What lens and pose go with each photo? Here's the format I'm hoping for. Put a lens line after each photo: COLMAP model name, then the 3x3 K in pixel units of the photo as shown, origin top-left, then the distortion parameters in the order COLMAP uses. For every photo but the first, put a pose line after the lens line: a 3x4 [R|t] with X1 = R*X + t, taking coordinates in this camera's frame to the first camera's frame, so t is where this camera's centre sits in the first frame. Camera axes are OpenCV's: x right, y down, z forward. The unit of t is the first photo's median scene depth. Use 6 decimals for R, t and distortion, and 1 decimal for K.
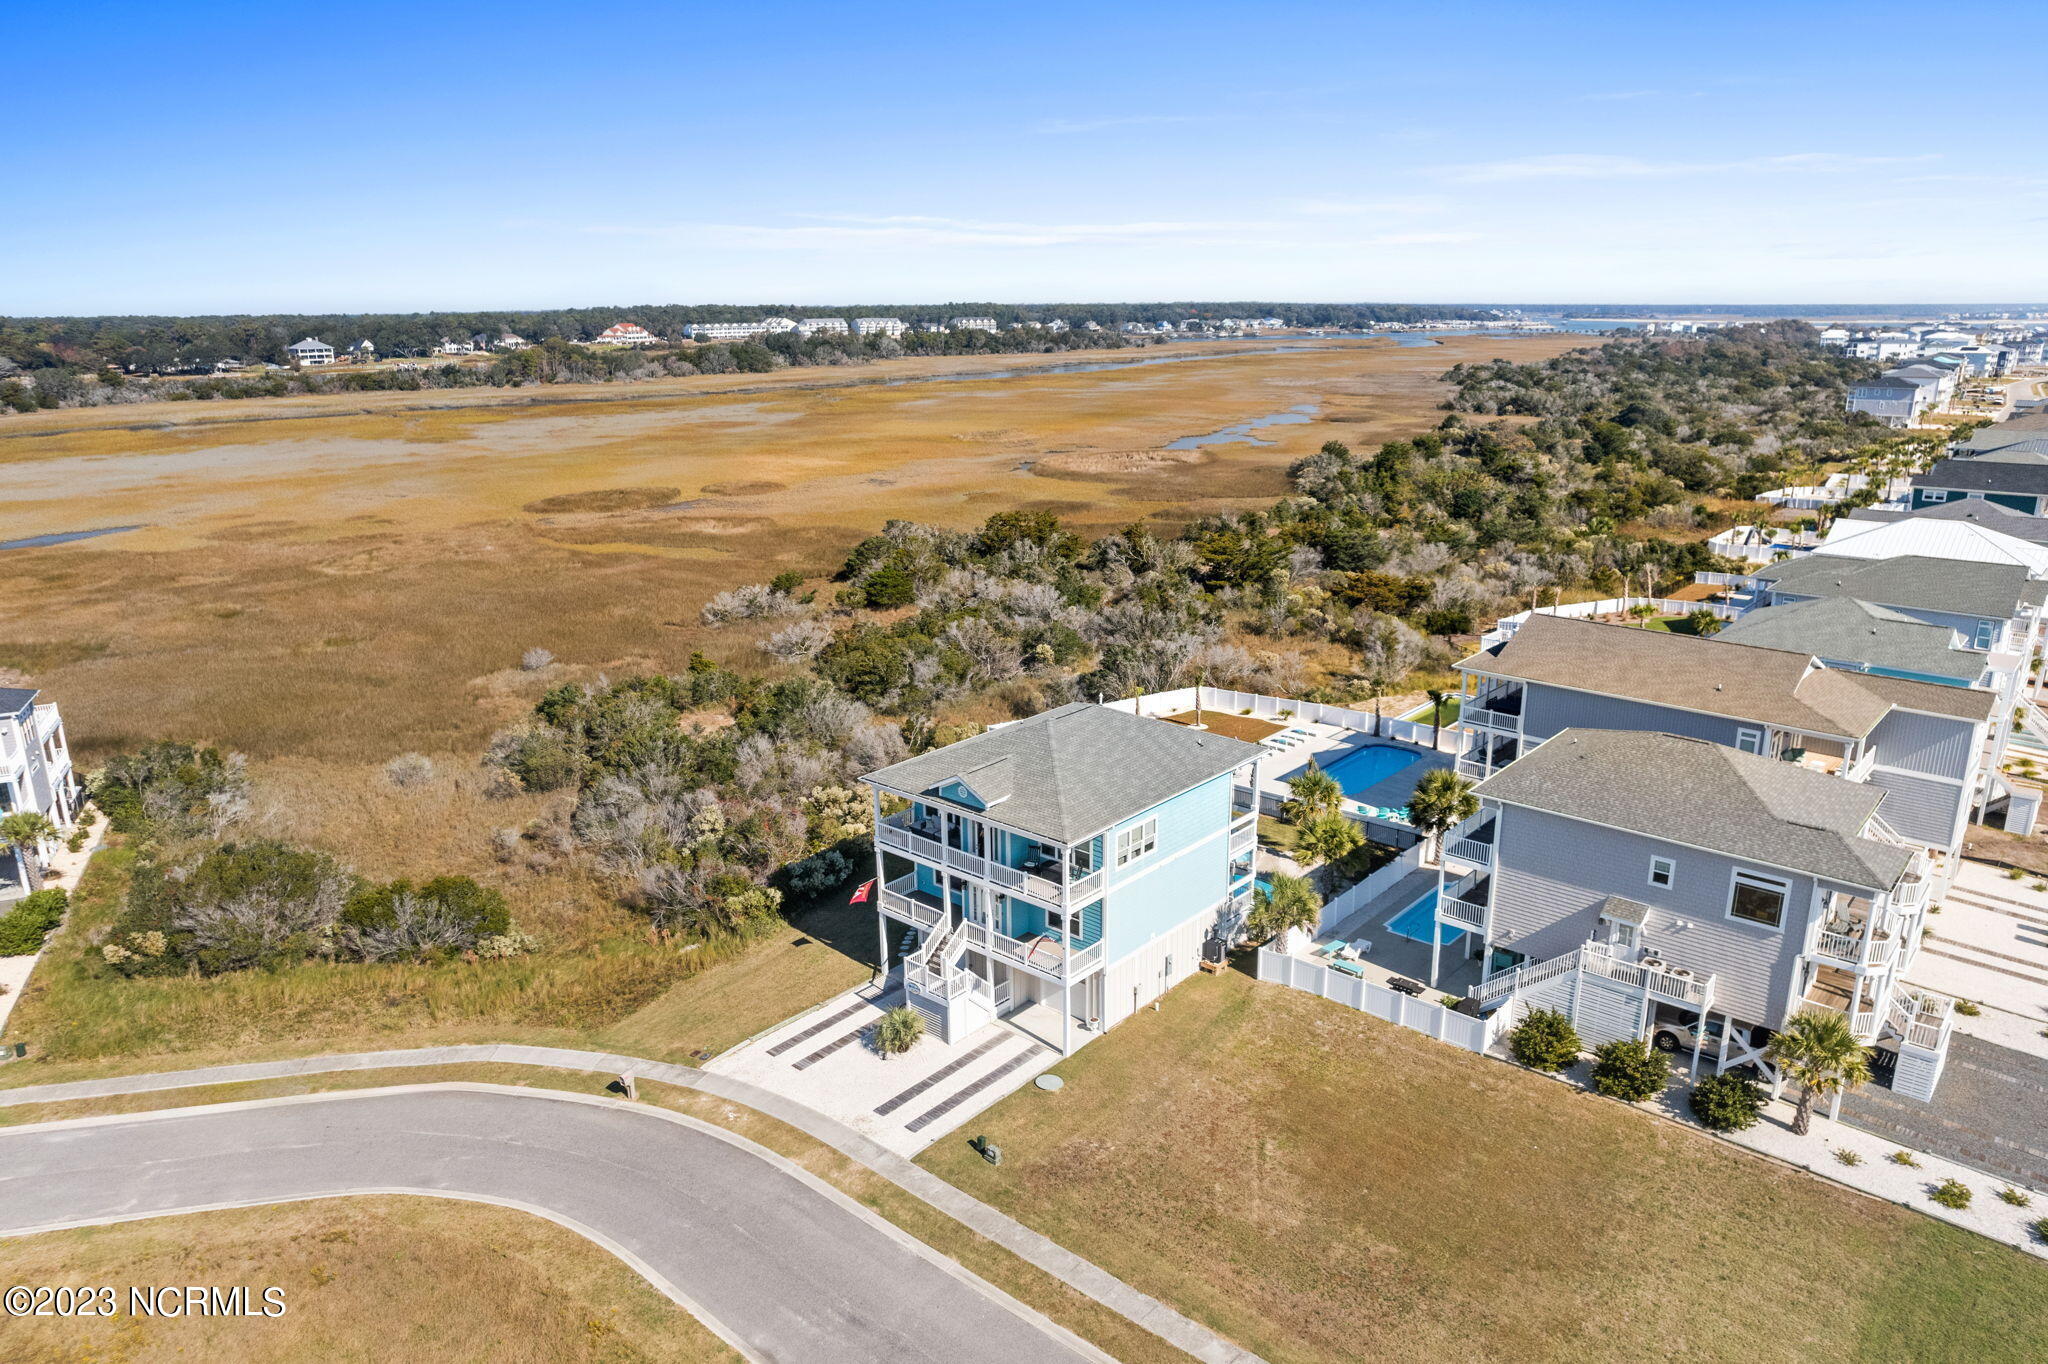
lens RADIAL K [[1404.4, 0, 1018.5], [0, 1404.4, 597.9], [0, 0, 1]] dist [-0.028748, -0.001236]
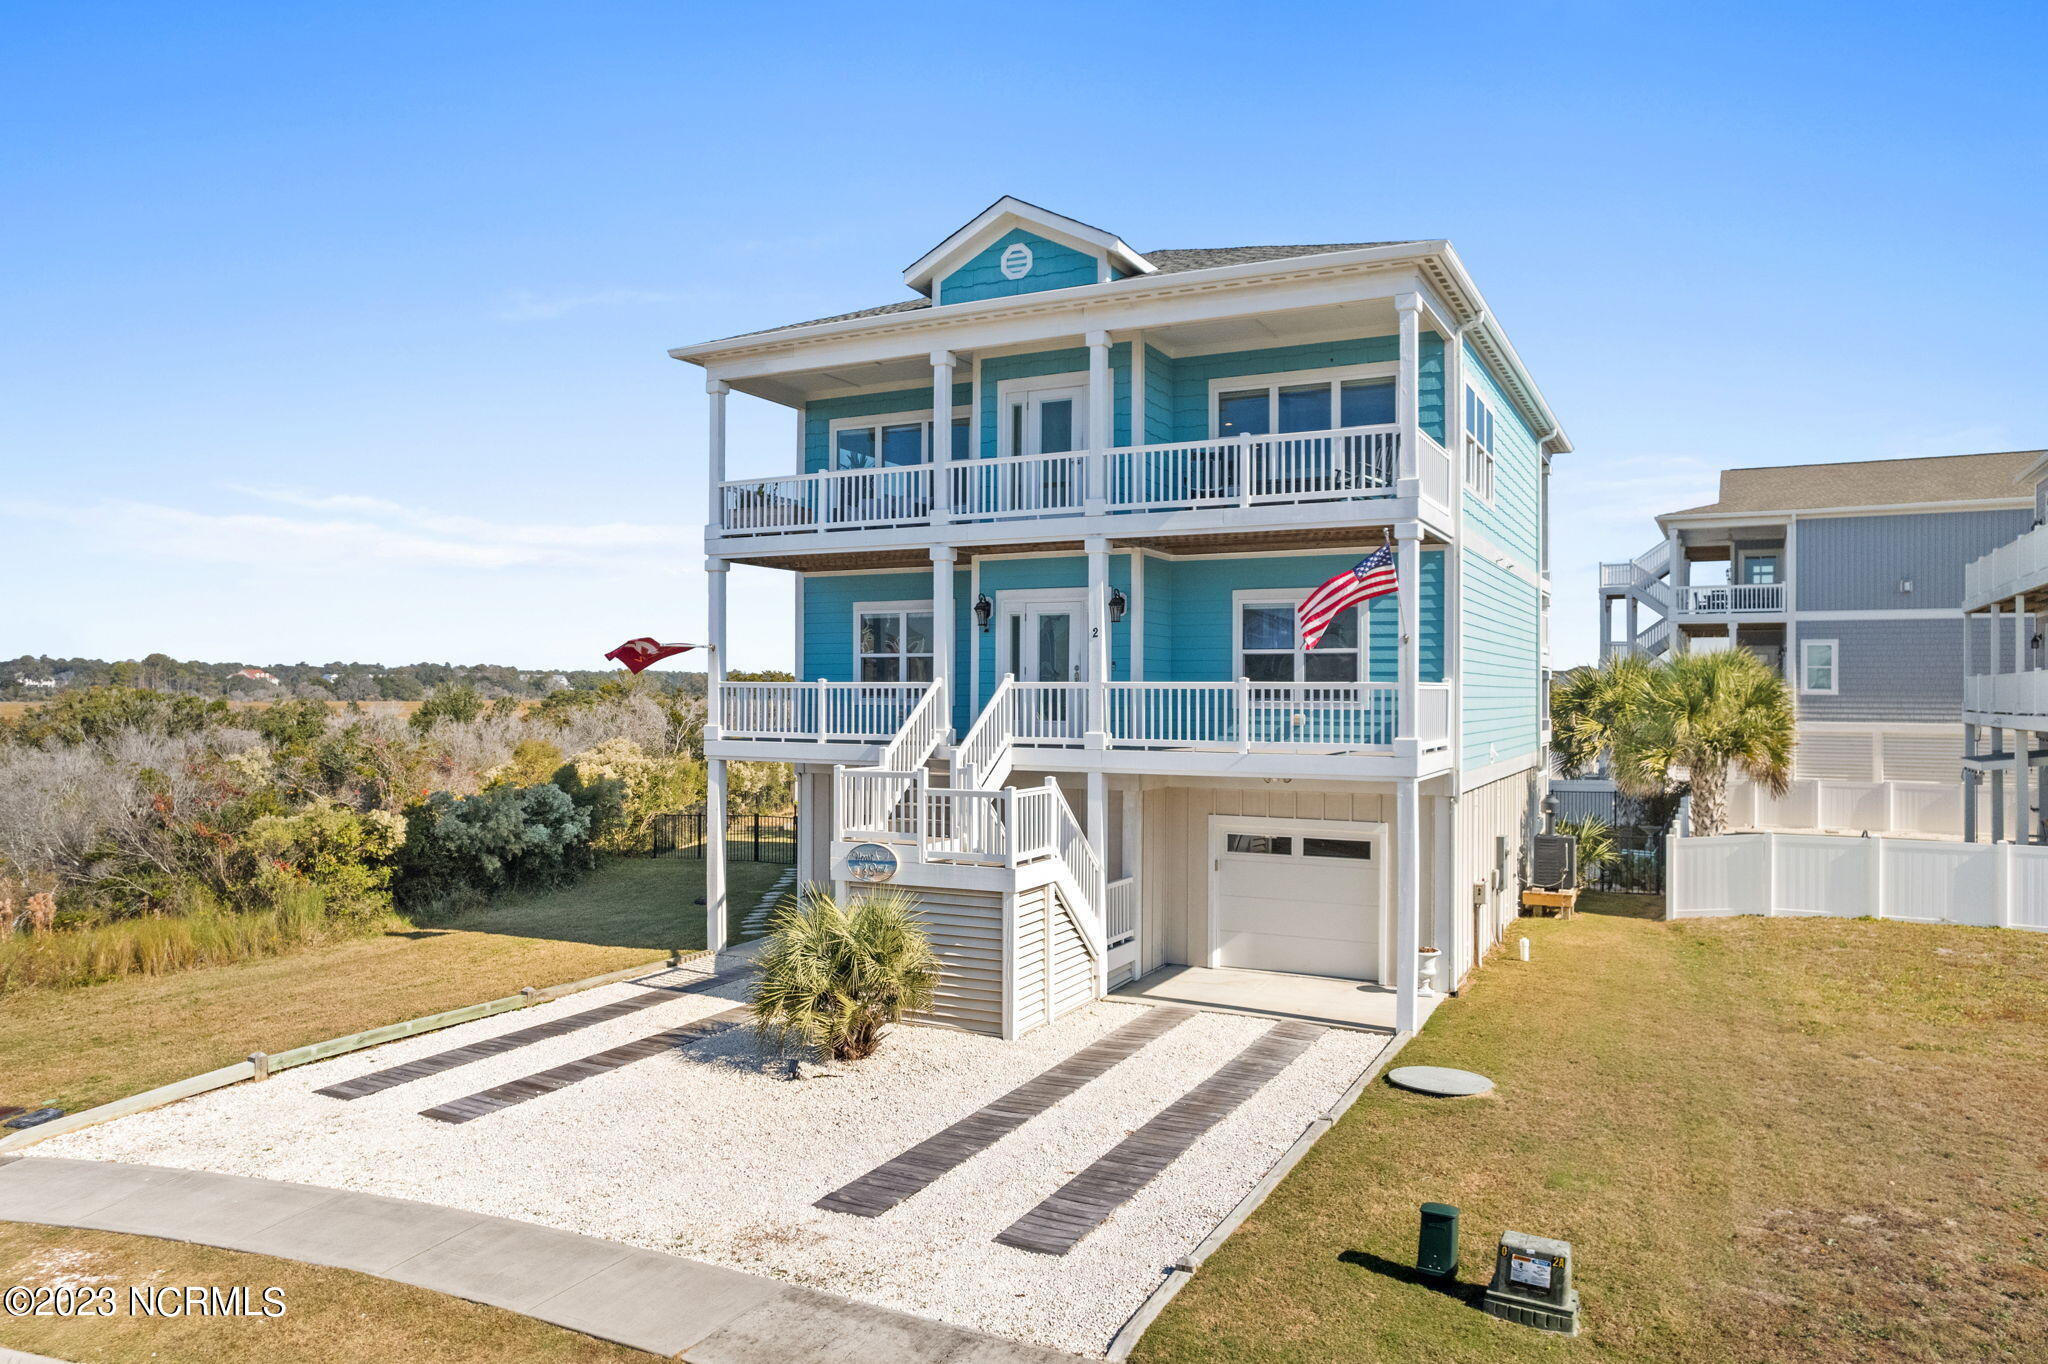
lens RADIAL K [[1404.4, 0, 1018.5], [0, 1404.4, 597.9], [0, 0, 1]] dist [-0.028748, -0.001236]
pose [[0.973259, 0.024730, 0.228373, -0.111155], [0.037033, 0.964290, -0.262246, 0.297019], [-0.226704, 0.263691, 0.937589, 0.680909]]
